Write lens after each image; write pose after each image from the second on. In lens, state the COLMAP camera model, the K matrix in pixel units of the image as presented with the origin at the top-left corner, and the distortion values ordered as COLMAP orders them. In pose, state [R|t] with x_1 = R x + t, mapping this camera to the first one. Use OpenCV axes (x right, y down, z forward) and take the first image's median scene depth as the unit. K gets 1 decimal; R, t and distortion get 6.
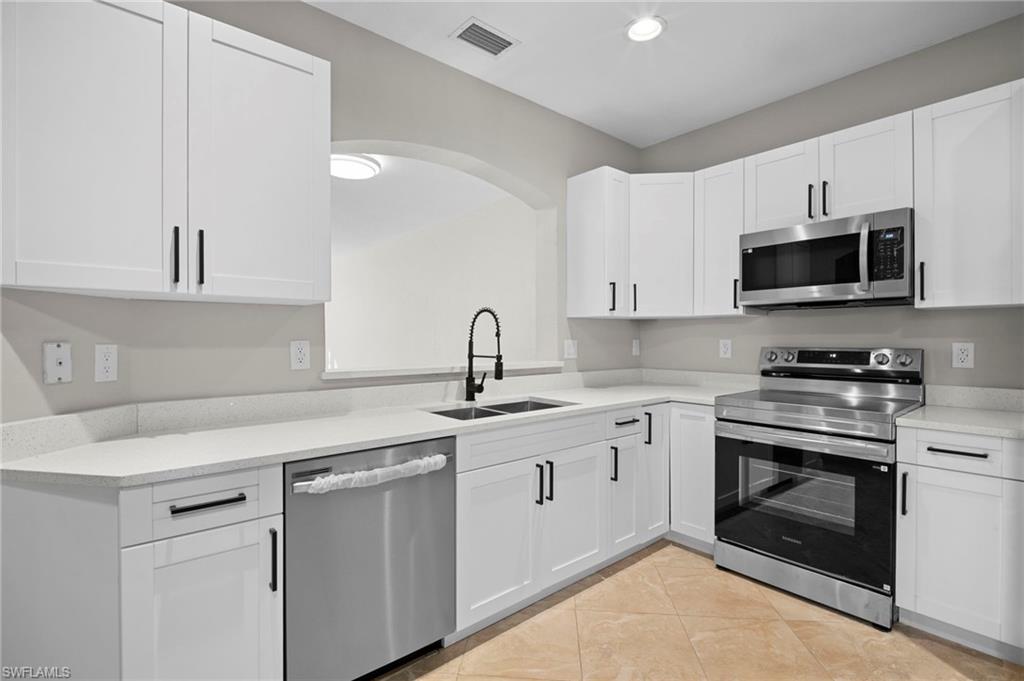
lens RADIAL K [[473.0, 0, 510.9], [0, 473.0, 340.4], [0, 0, 1]] dist [-0.001823, -0.001443]
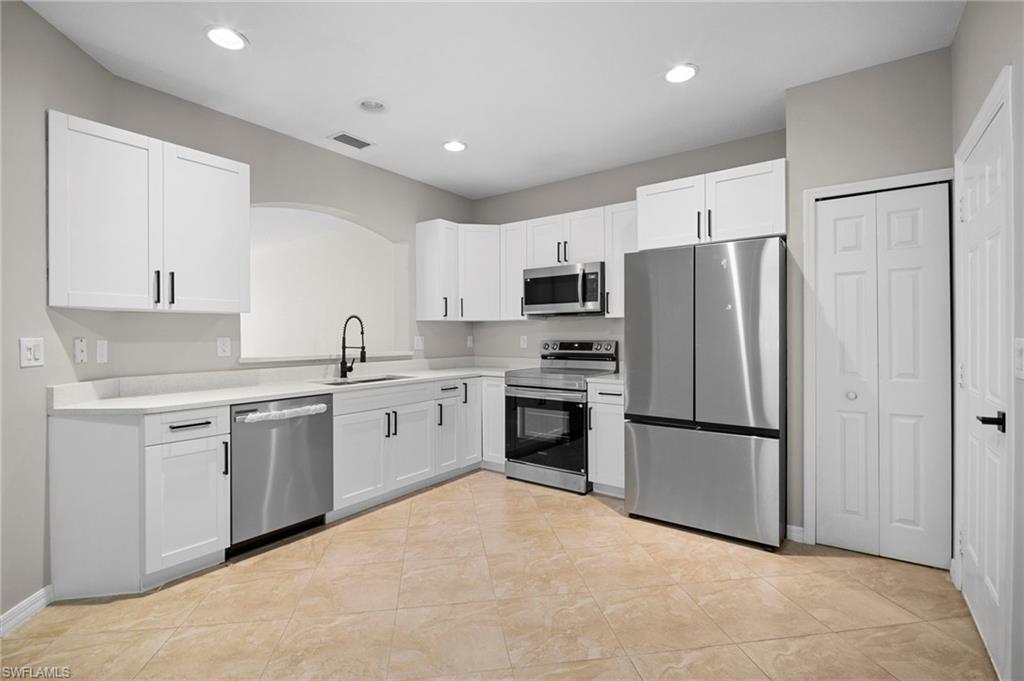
lens RADIAL K [[473.0, 0, 512.4], [0, 473.0, 335.5], [0, 0, 1]] dist [-0.001823, -0.001443]
pose [[0.971227, -0.003656, 0.238127, 0.085910], [0.004545, 0.999985, -0.003184, 0.003394], [-0.238112, 0.004175, 0.971229, -0.644794]]
